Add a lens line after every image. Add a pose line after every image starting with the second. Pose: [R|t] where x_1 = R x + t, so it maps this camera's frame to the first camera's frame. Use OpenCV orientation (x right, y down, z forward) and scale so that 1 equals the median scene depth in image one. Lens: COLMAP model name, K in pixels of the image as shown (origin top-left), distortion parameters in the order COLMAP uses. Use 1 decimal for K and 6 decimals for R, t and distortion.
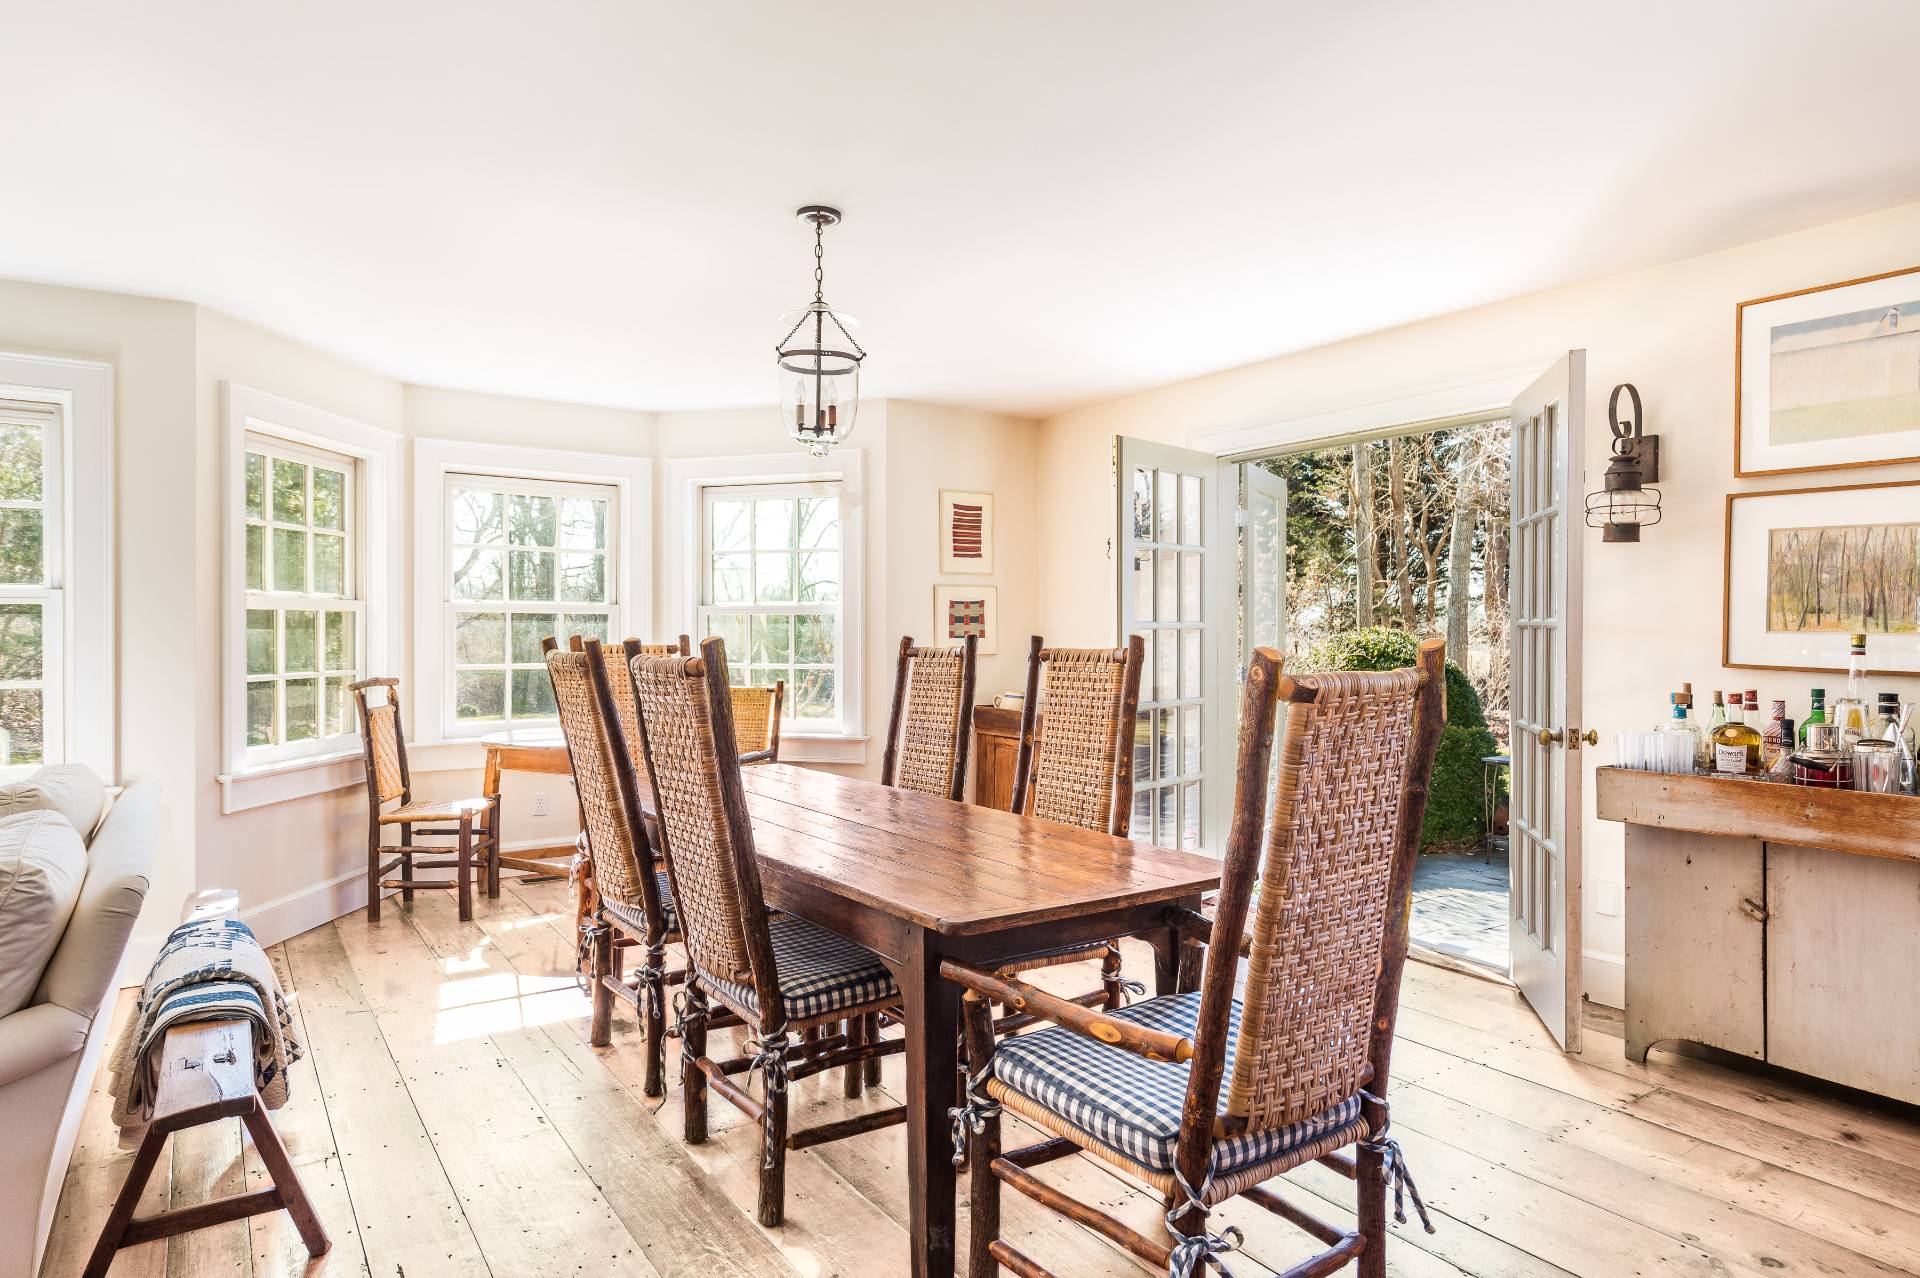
lens RADIAL K [[1108.8, 0, 960.0], [0, 1108.8, 639.0], [0, 0, 1]] dist [0.000910, 0.000258]
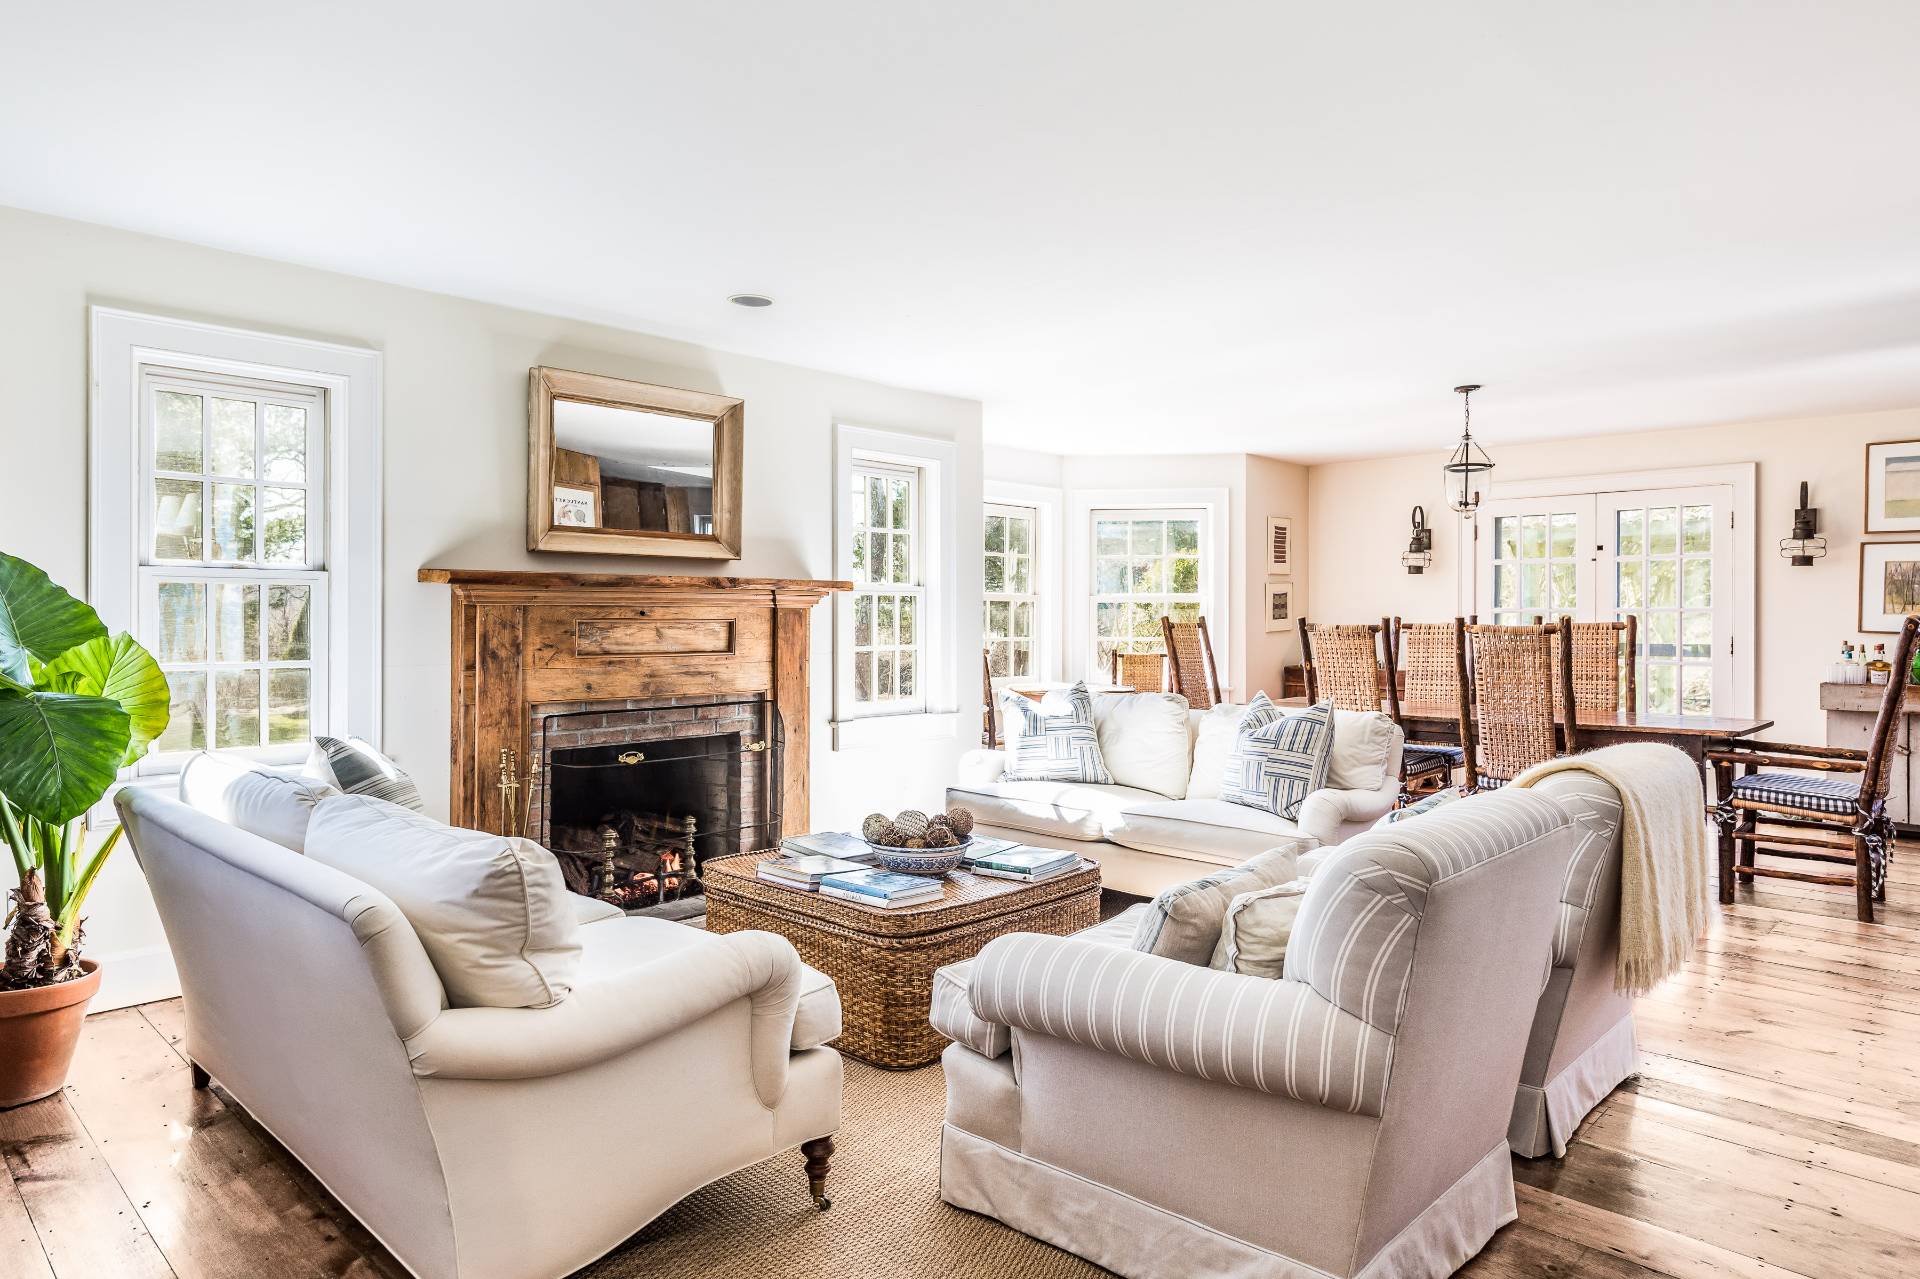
lens RADIAL K [[1169.4, 0, 915.8], [0, 1169.4, 618.9], [0, 0, 1]] dist [-0.000278, -0.000721]
pose [[0.984518, -0.001399, 0.175276, -1.280782], [0.002312, 0.999985, -0.005007, 0.008440], [-0.175266, 0.005335, 0.984507, -0.707329]]
